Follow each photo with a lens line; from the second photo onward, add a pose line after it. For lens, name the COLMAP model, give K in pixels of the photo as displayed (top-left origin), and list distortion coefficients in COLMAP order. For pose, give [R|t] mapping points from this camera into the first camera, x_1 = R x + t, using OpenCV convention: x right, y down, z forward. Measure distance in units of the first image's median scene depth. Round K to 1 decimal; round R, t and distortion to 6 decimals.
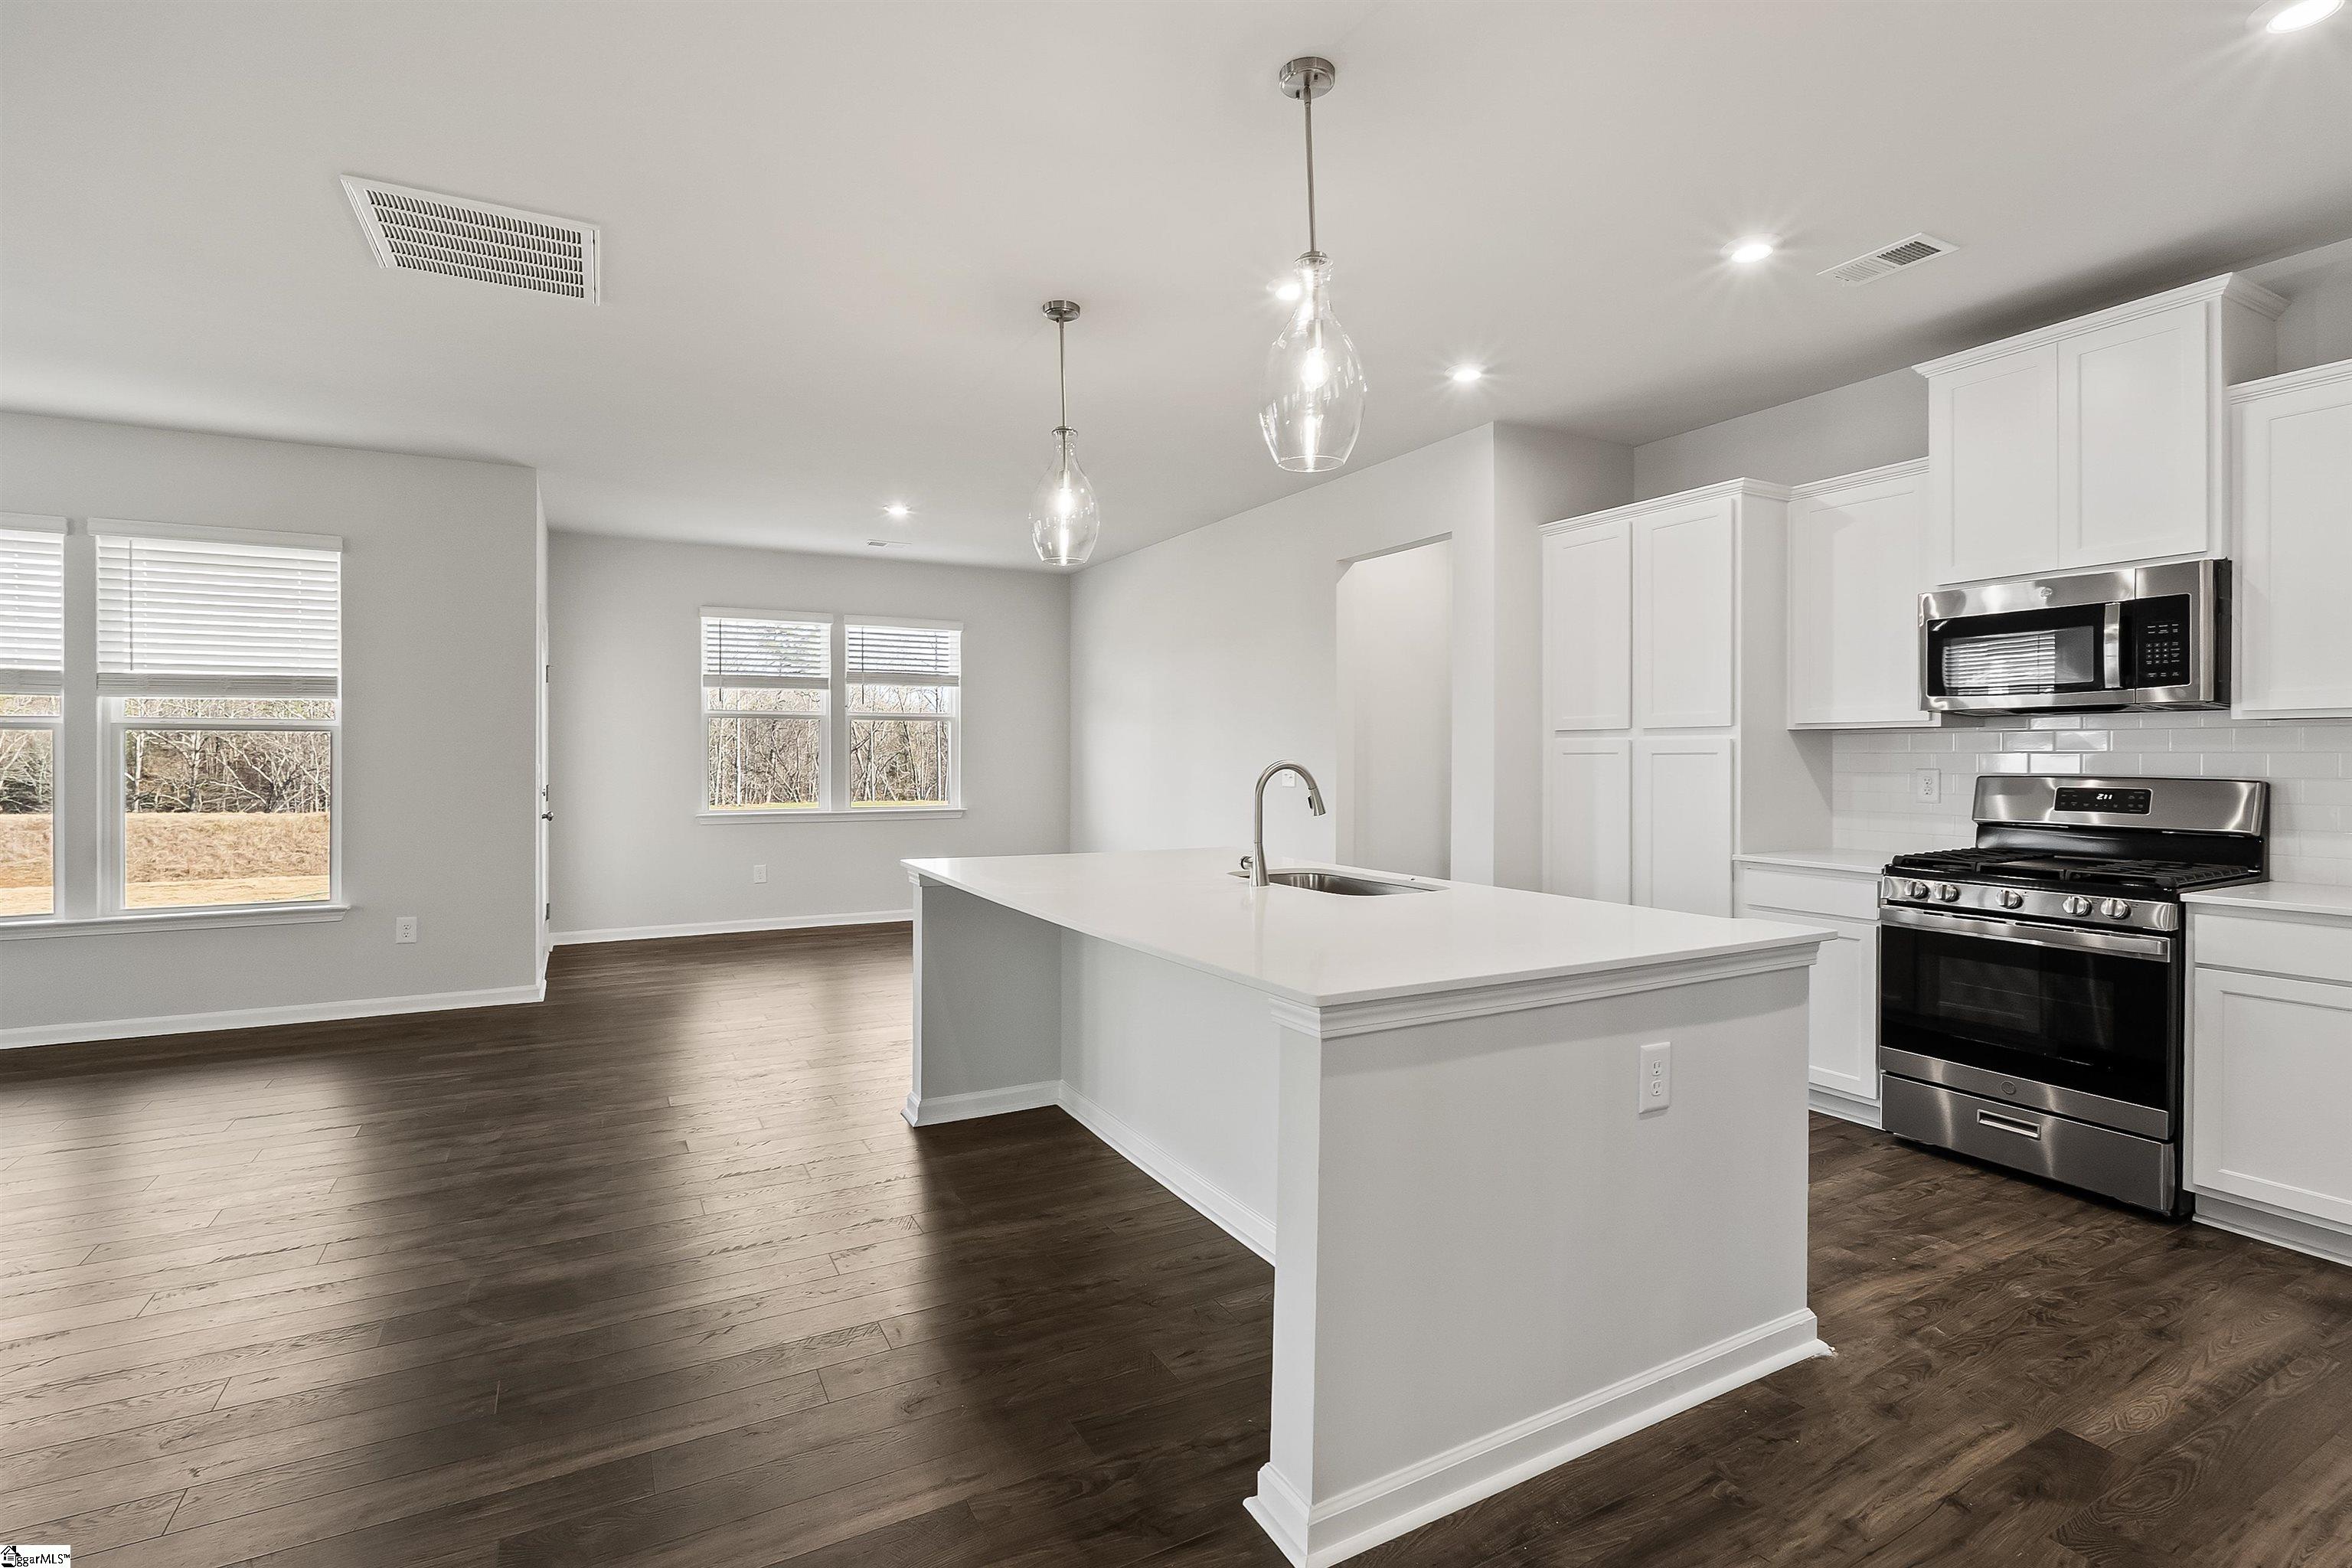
lens RADIAL K [[1090.6, 0, 1176.9], [0, 1090.6, 760.9], [0, 0, 1]] dist [-0.004623, 0.000224]
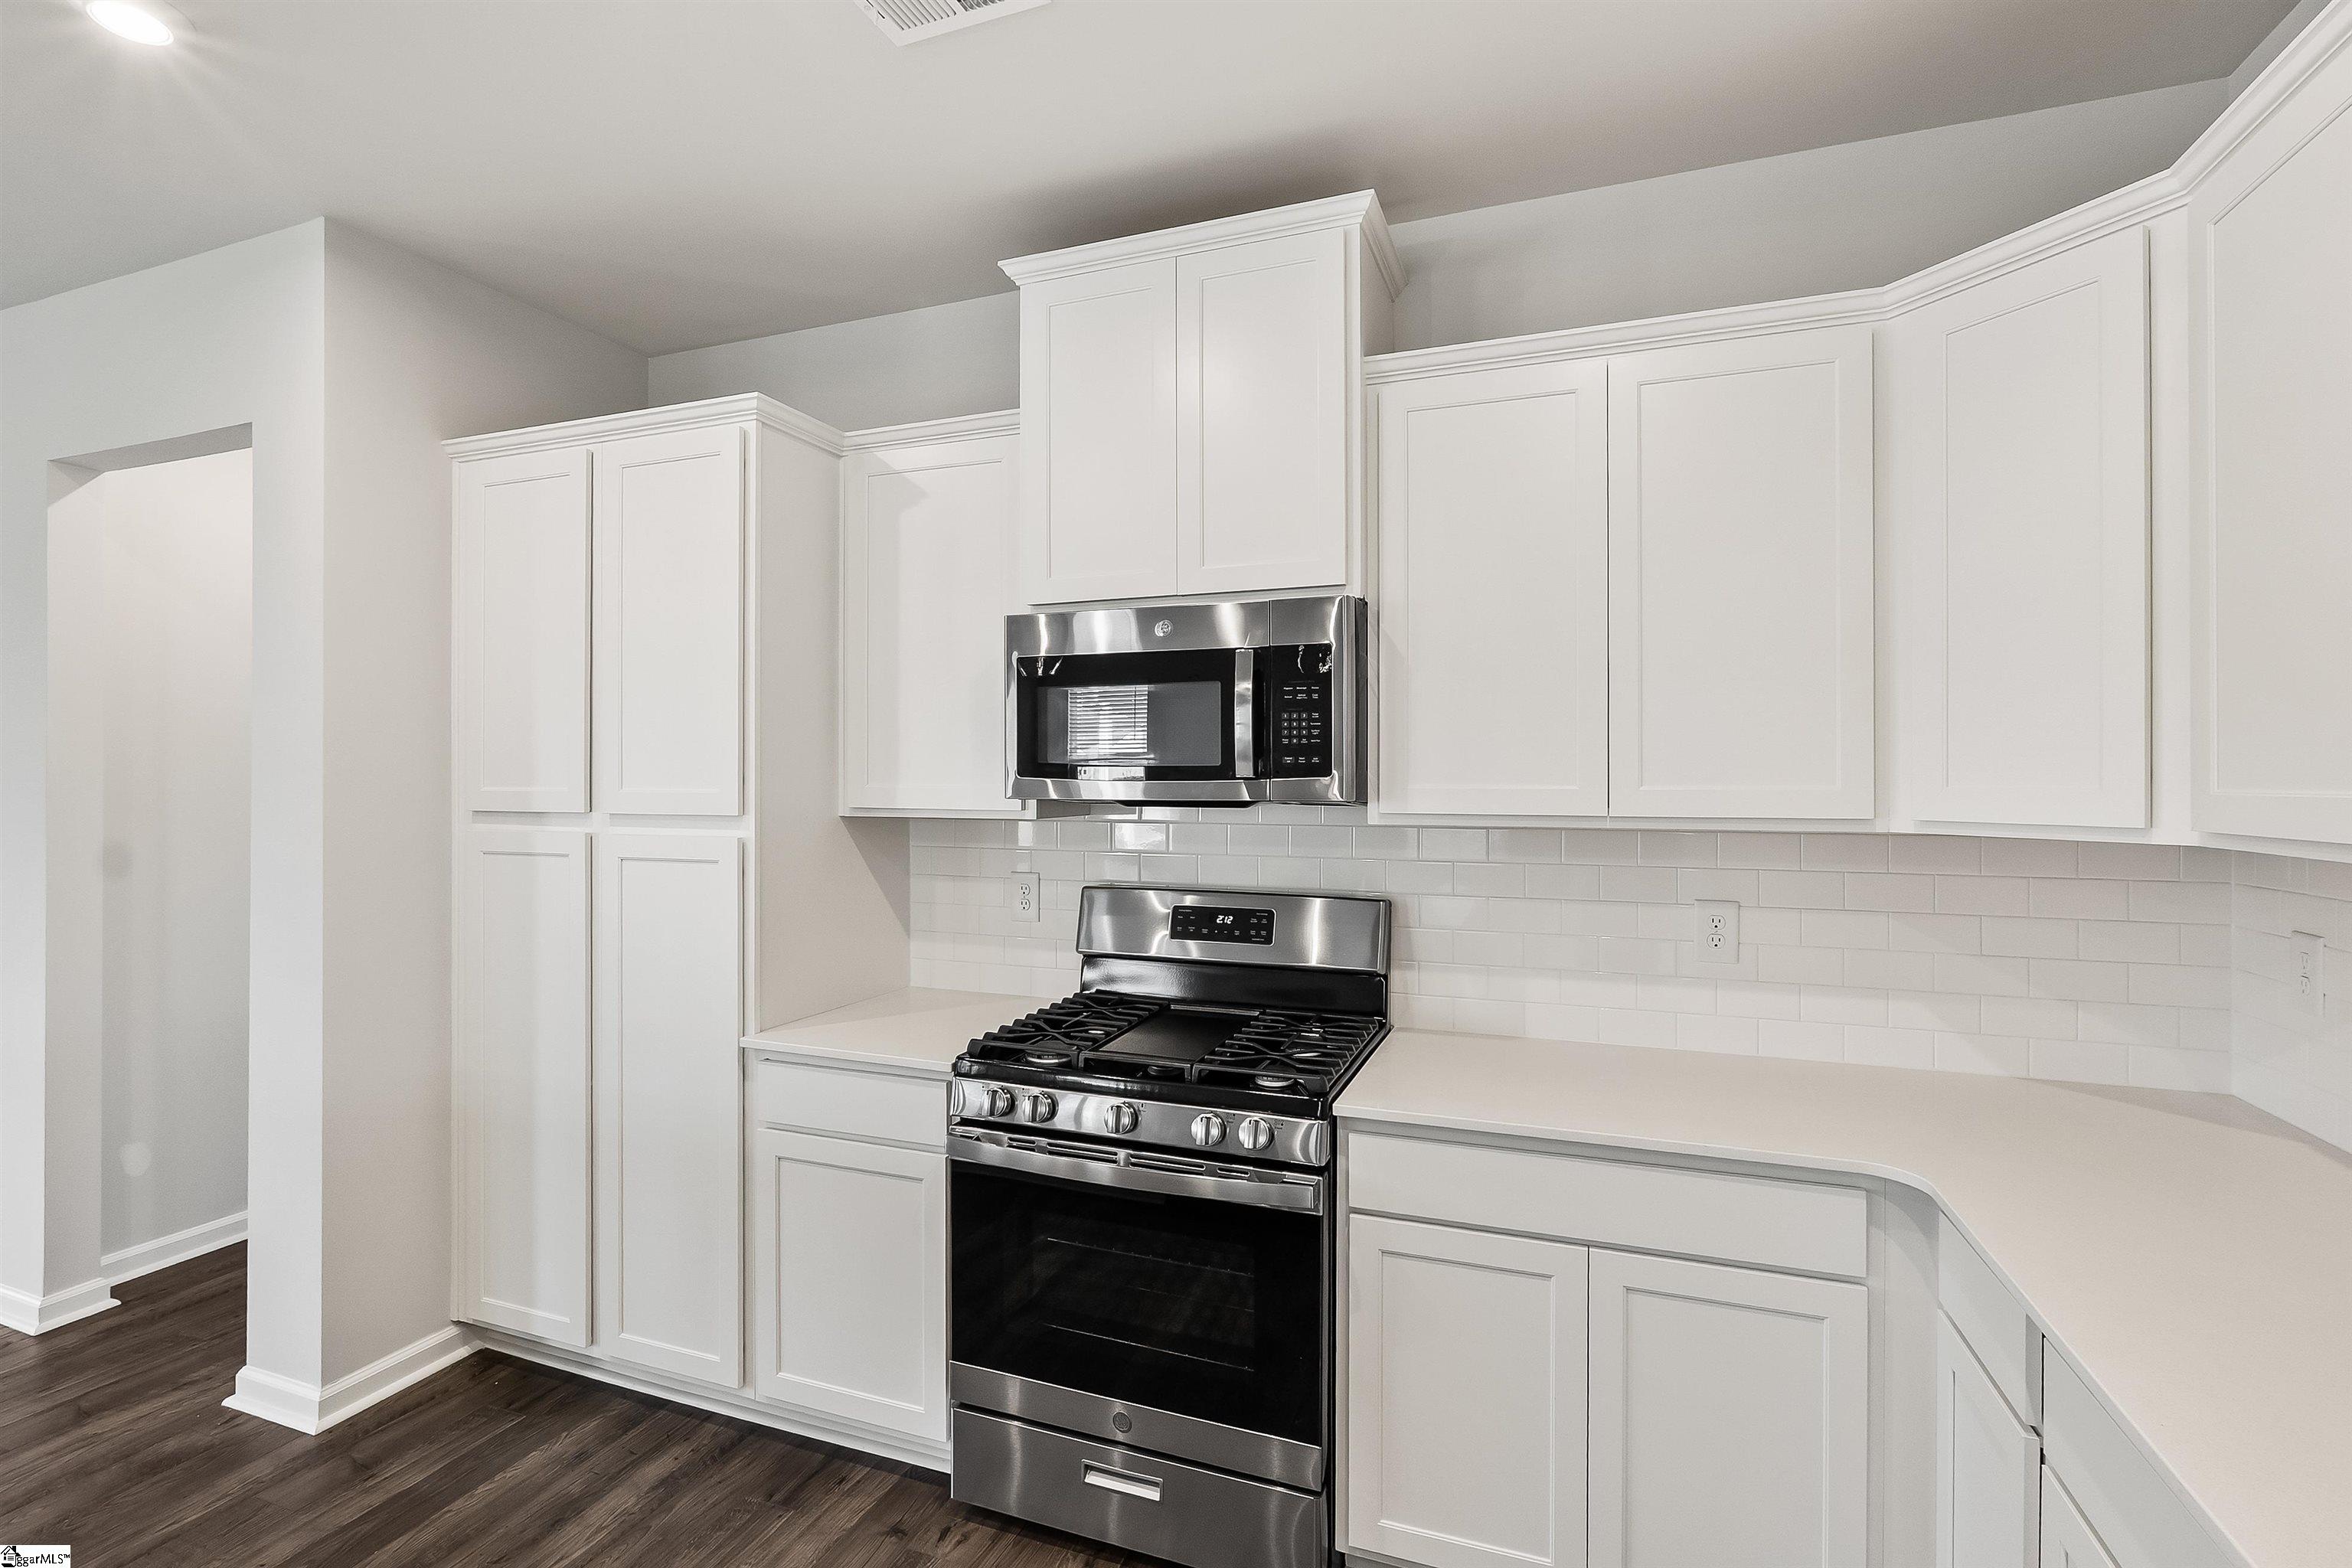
lens RADIAL K [[1090.6, 0, 1173.2], [0, 1090.6, 779.0], [0, 0, 1]] dist [-0.004623, 0.000224]
pose [[0.757983, 0.002820, 0.652269, 0.332474], [0.001214, 0.999983, -0.005733, -0.052773], [-0.652274, 0.005137, 0.757966, 0.442797]]
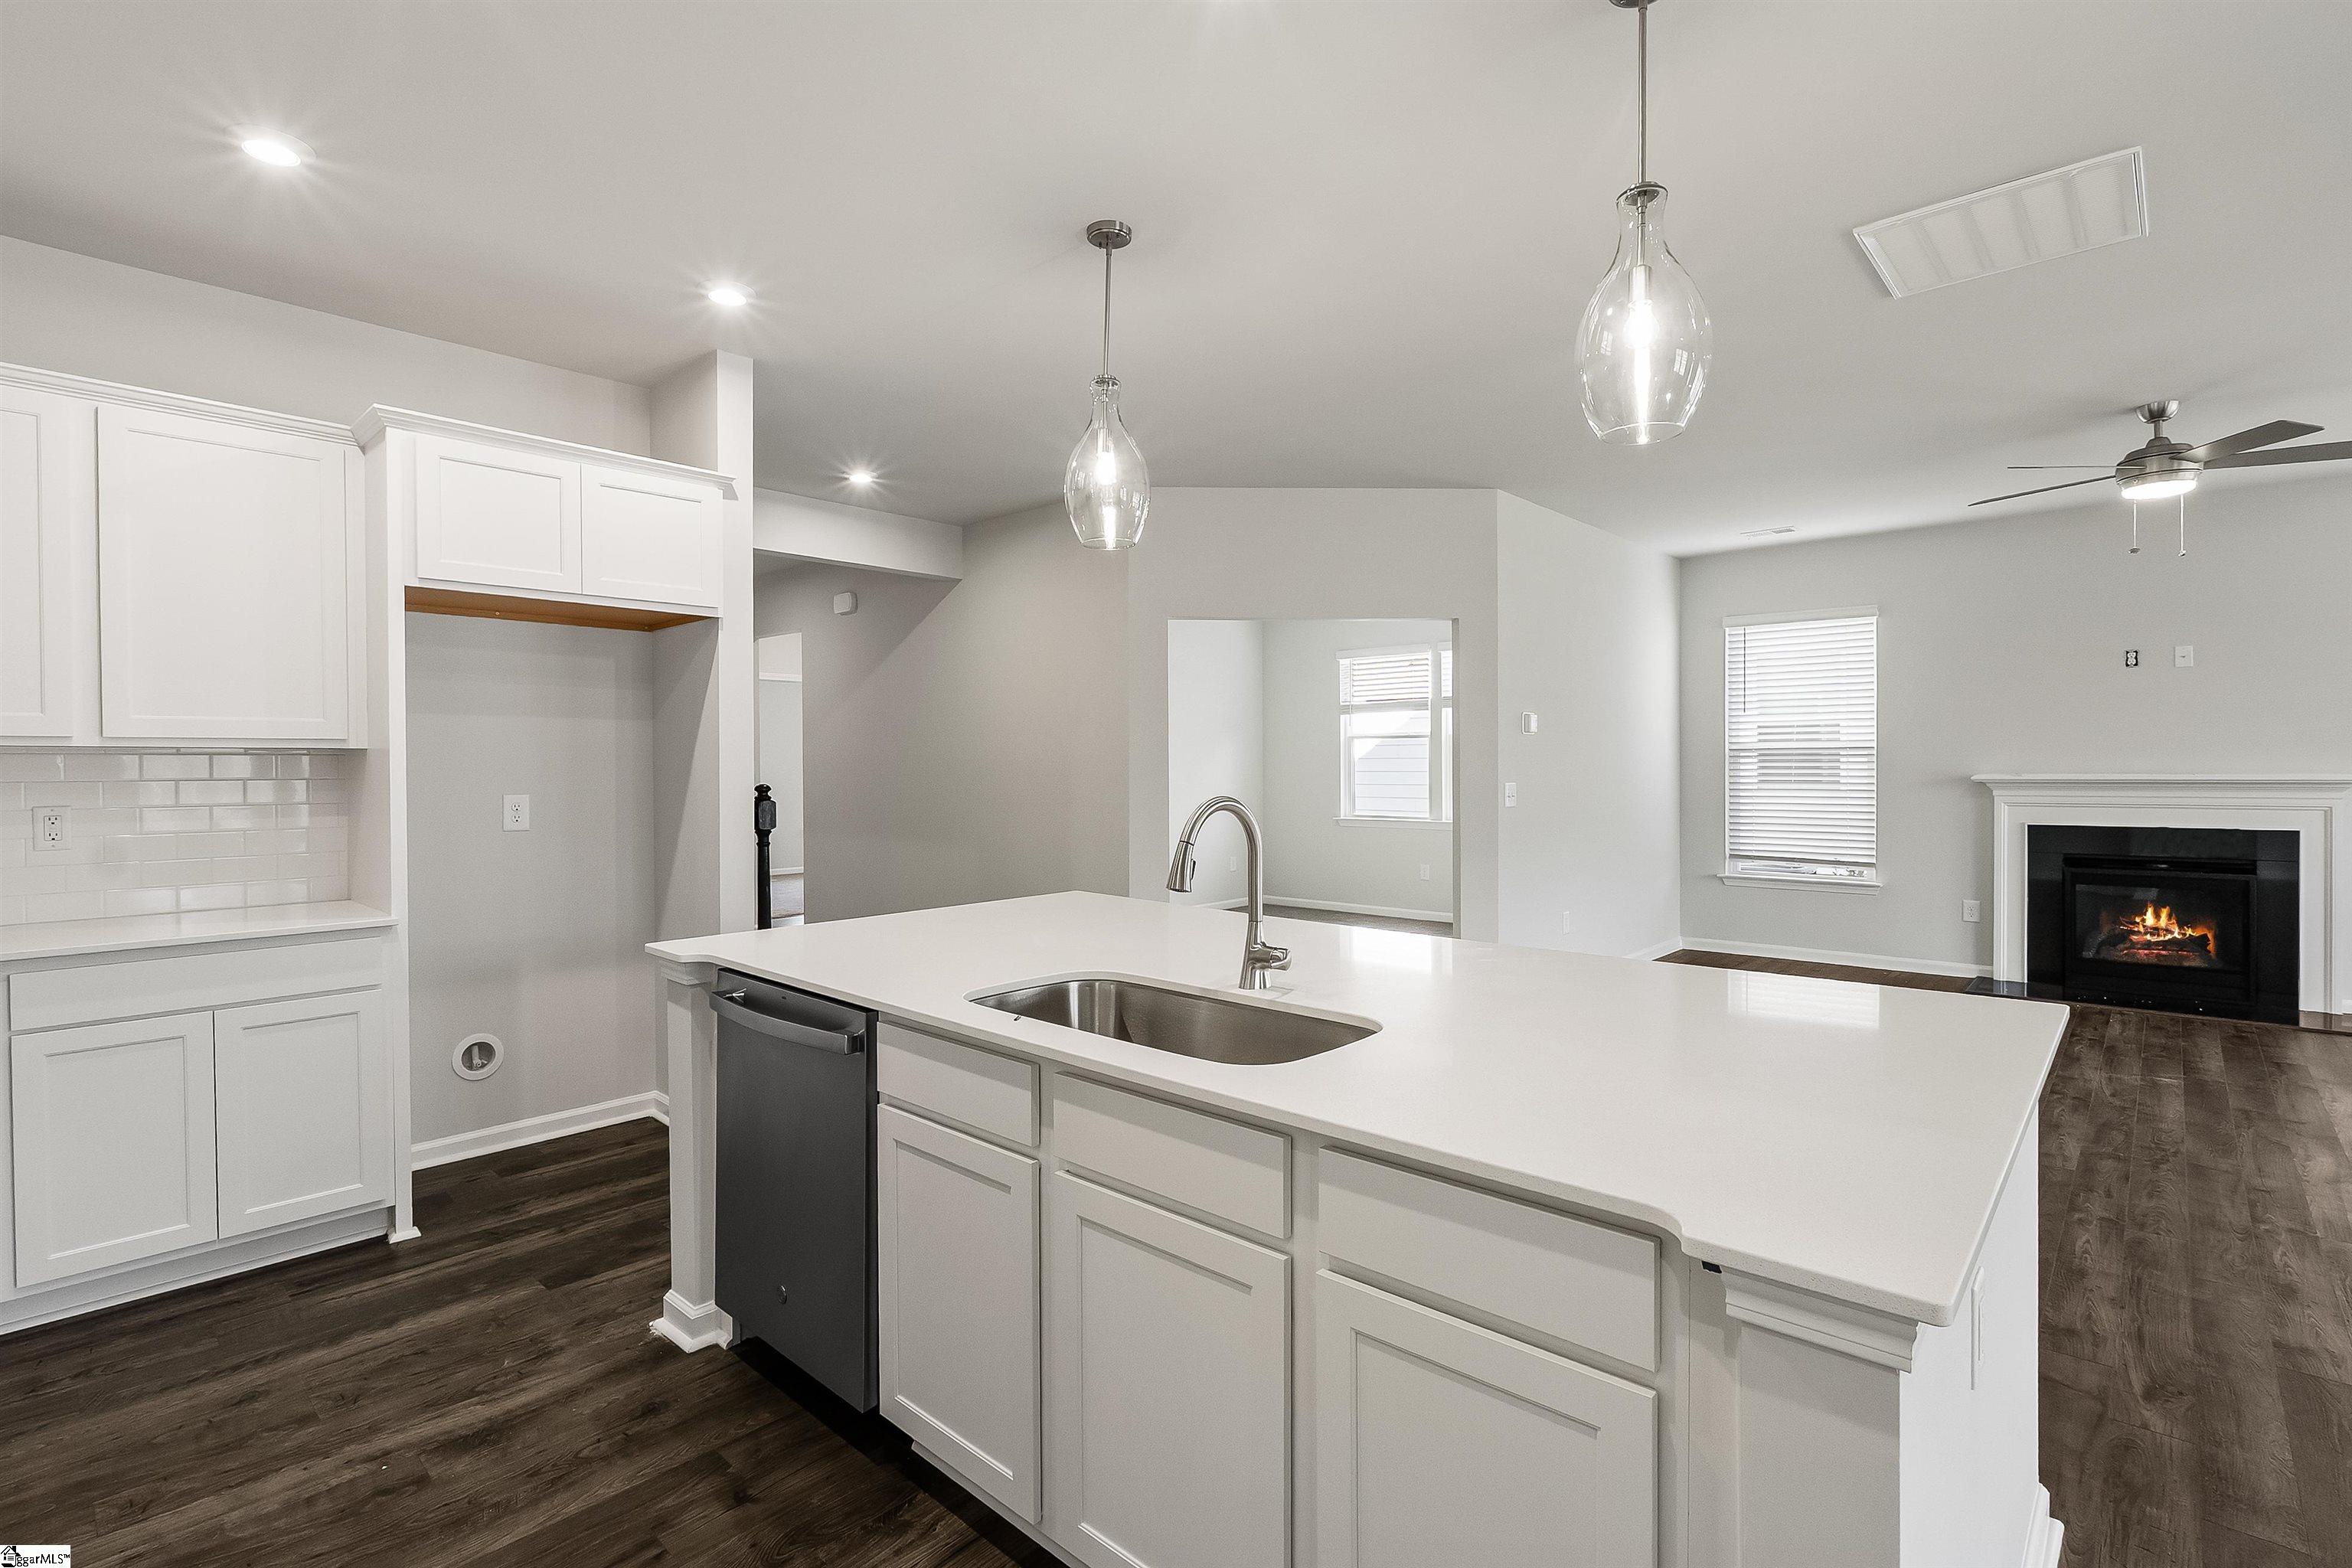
lens RADIAL K [[1090.6, 0, 1182.7], [0, 1090.6, 777.7], [0, 0, 1]] dist [-0.004623, 0.000224]
pose [[-0.940591, 0.005852, -0.339491, 0.290968], [0.001039, 0.999896, 0.014358, -0.017869], [0.339540, 0.013152, -0.940500, 1.381440]]
